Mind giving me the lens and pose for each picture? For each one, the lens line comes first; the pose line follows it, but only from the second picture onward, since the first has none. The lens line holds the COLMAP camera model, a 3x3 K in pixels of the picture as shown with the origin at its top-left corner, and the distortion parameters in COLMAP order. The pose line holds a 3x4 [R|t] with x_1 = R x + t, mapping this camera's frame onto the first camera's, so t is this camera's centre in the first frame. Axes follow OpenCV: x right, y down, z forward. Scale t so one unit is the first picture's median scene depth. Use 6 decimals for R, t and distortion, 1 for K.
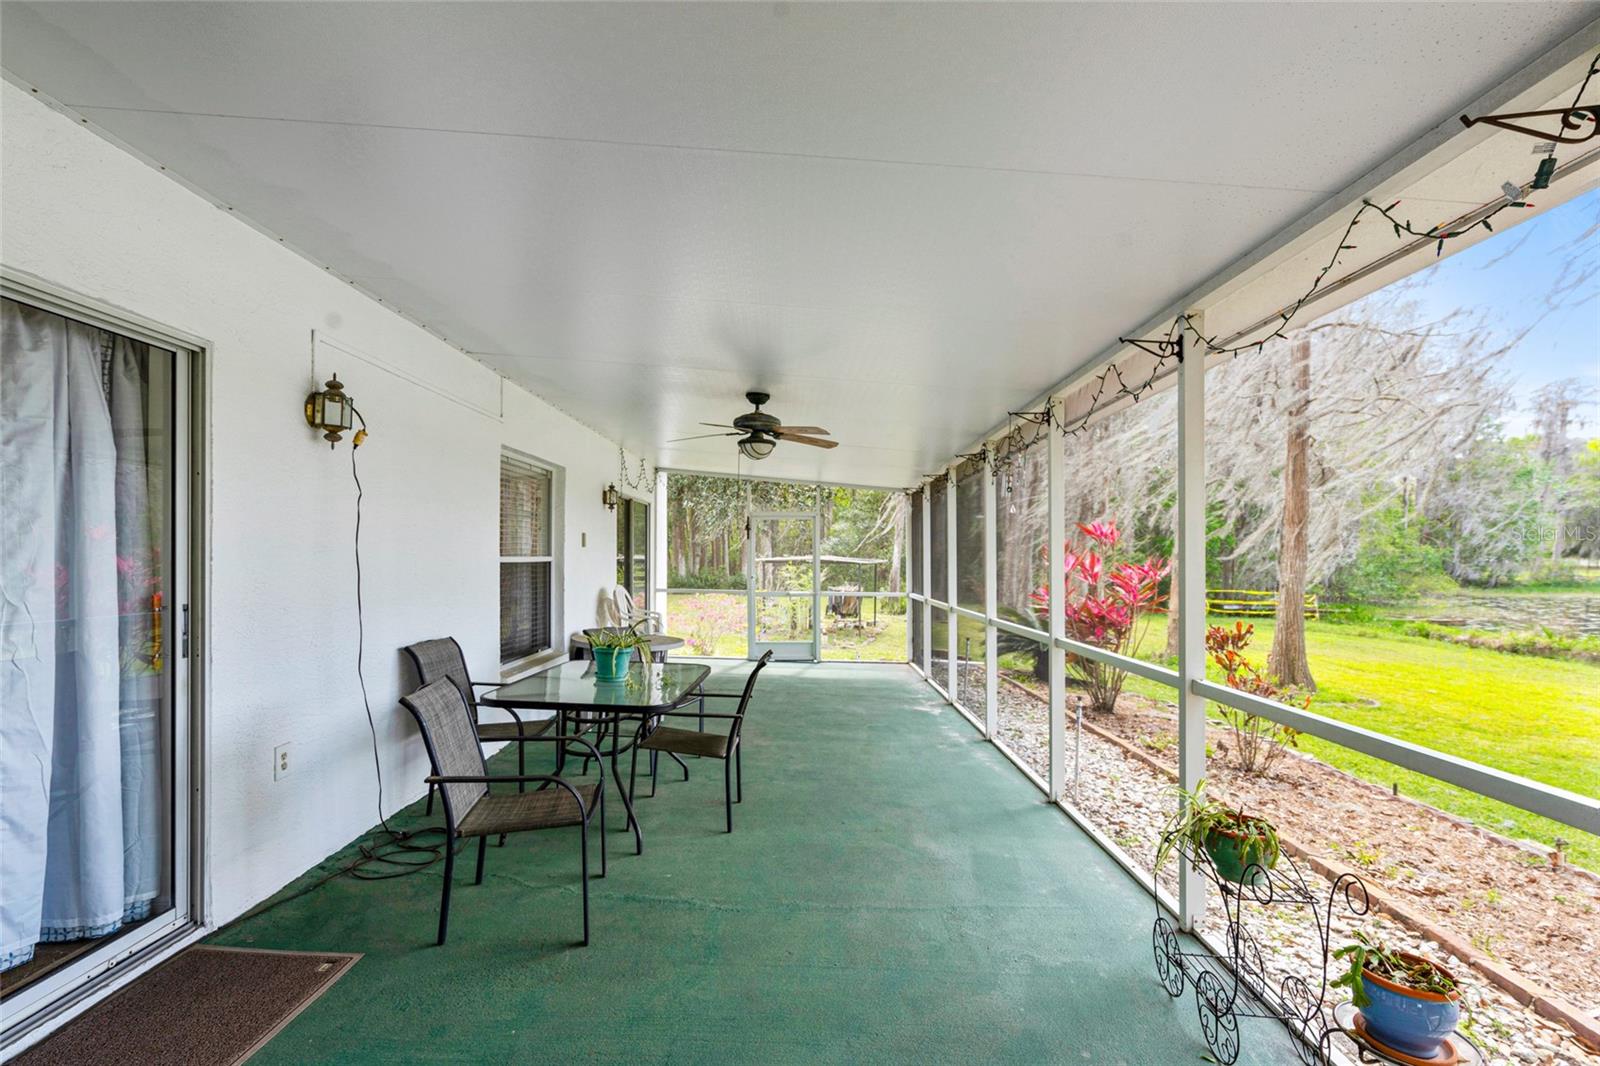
lens RADIAL K [[728.0, 0, 798.4], [0, 728.0, 545.8], [0, 0, 1]] dist [0.004402, 0.001879]
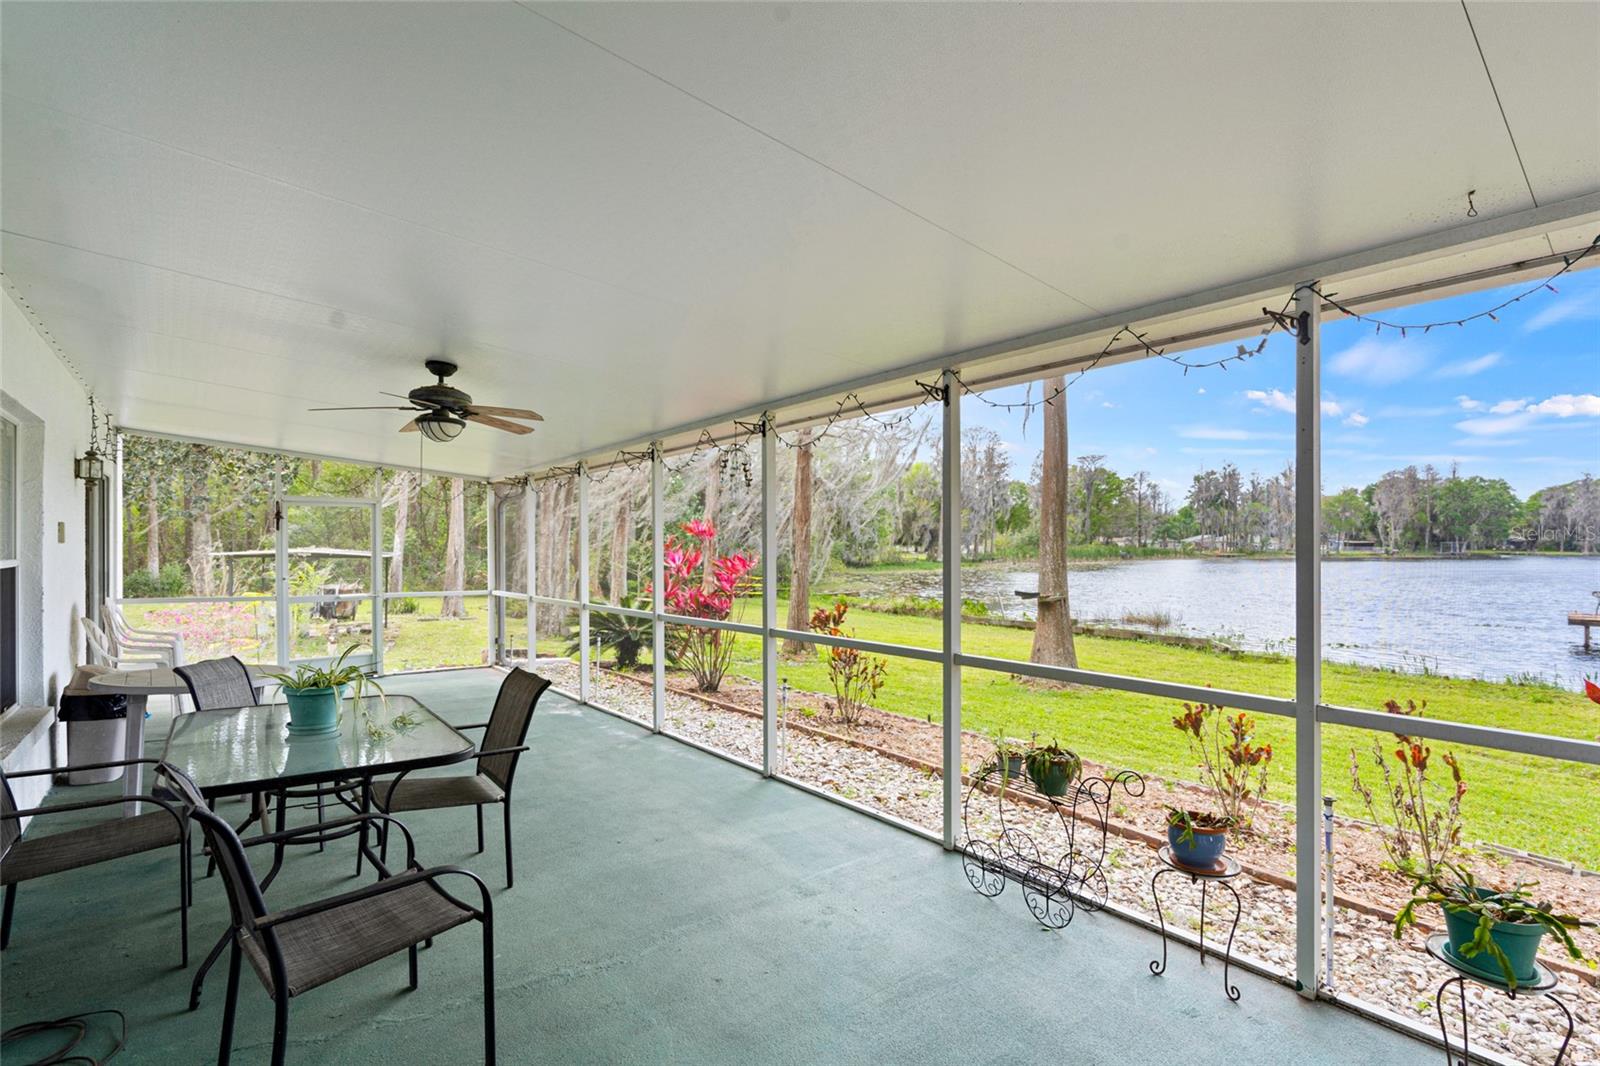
lens RADIAL K [[728.0, 0, 789.0], [0, 728.0, 539.2], [0, 0, 1]] dist [0.004402, 0.001879]
pose [[0.779228, 0.002002, 0.626737, -0.268382], [-0.005943, 0.999974, 0.004195, -0.012273], [-0.626712, -0.006993, 0.779219, 0.097556]]
